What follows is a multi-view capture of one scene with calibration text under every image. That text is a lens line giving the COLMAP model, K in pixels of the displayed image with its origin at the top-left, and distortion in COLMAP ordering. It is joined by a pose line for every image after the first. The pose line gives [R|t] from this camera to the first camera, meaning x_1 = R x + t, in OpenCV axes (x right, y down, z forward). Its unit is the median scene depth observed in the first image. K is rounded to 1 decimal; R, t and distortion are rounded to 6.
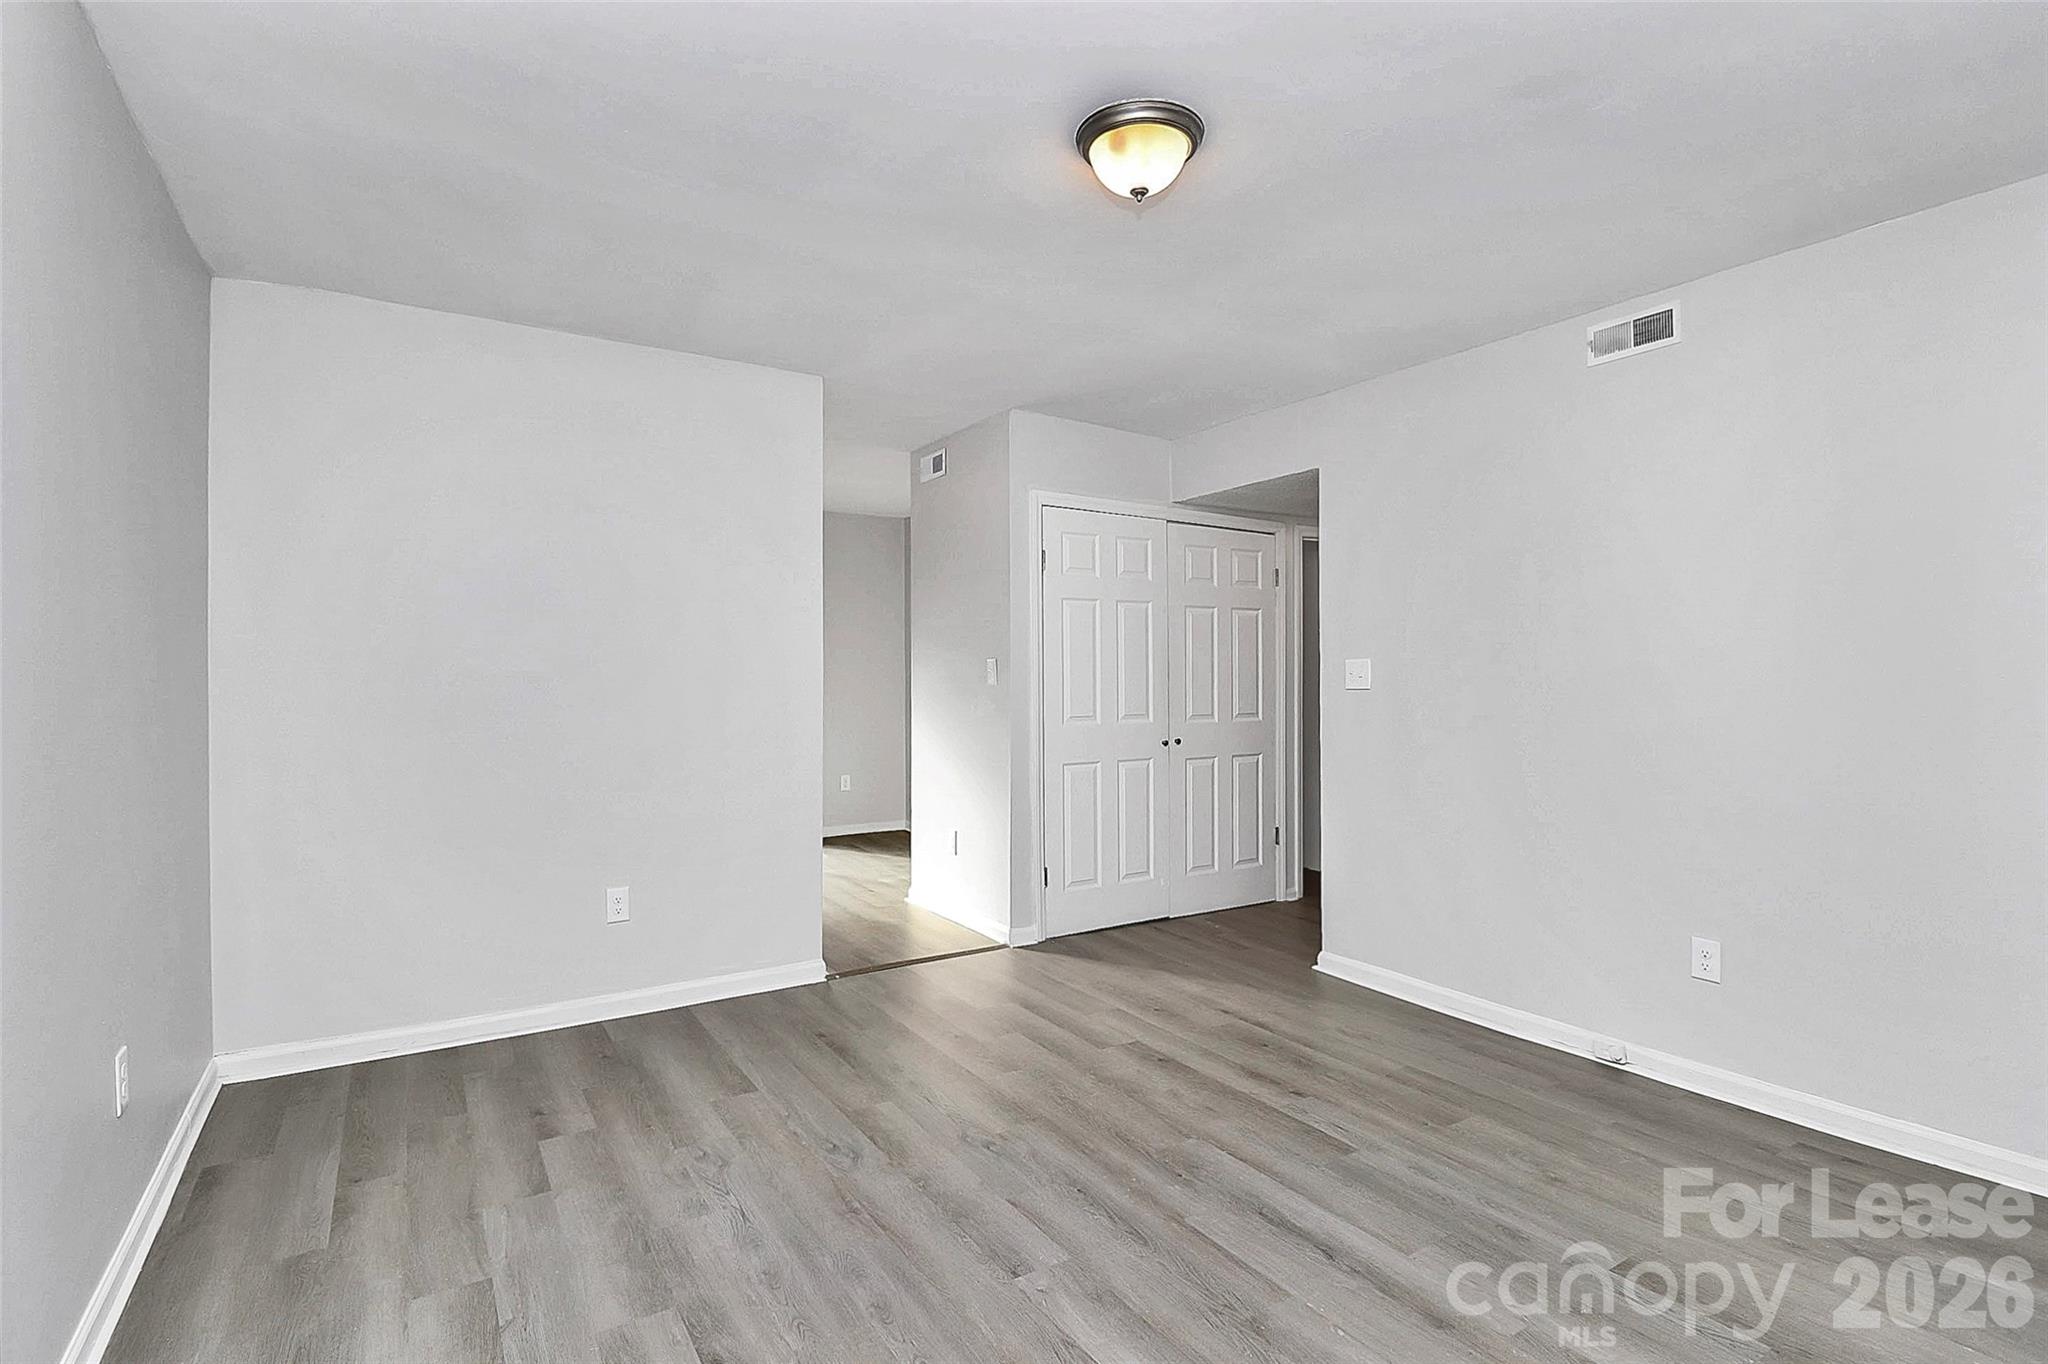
lens RADIAL K [[988.7, 0, 1022.3], [0, 988.7, 649.4], [0, 0, 1]] dist [0.002385, -0.014117]
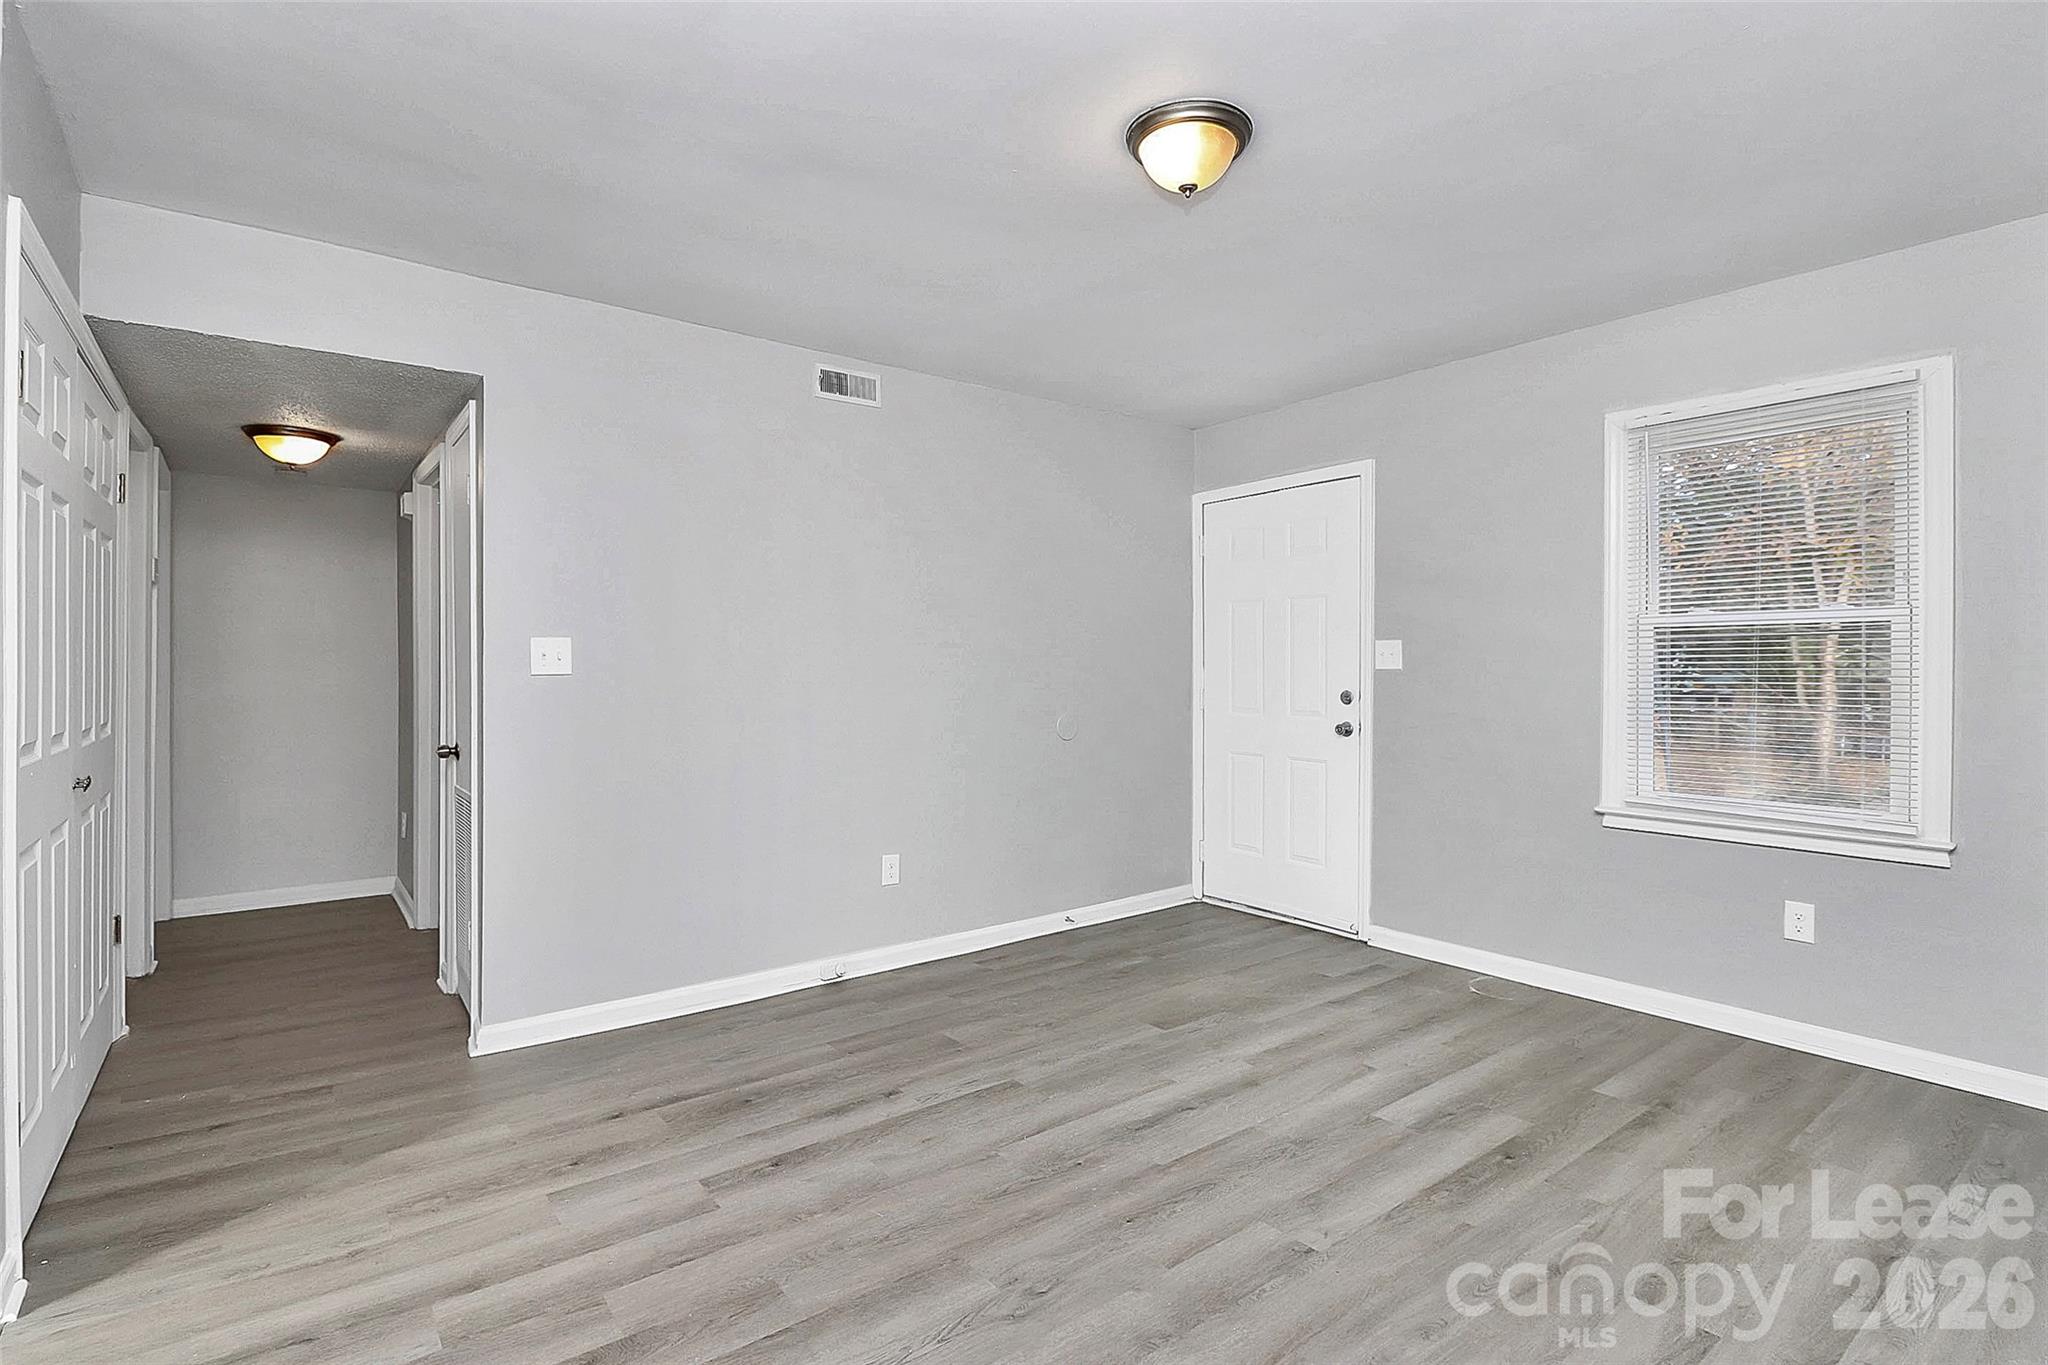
lens RADIAL K [[969.4, 0, 1020.2], [0, 969.4, 671.3], [0, 0, 1]] dist [0.002908, -0.012533]
pose [[-0.094188, -0.001456, 0.995553, -0.722478], [-0.031066, 0.999516, -0.001478, 0.040738], [-0.995070, -0.031067, -0.094187, 1.056547]]
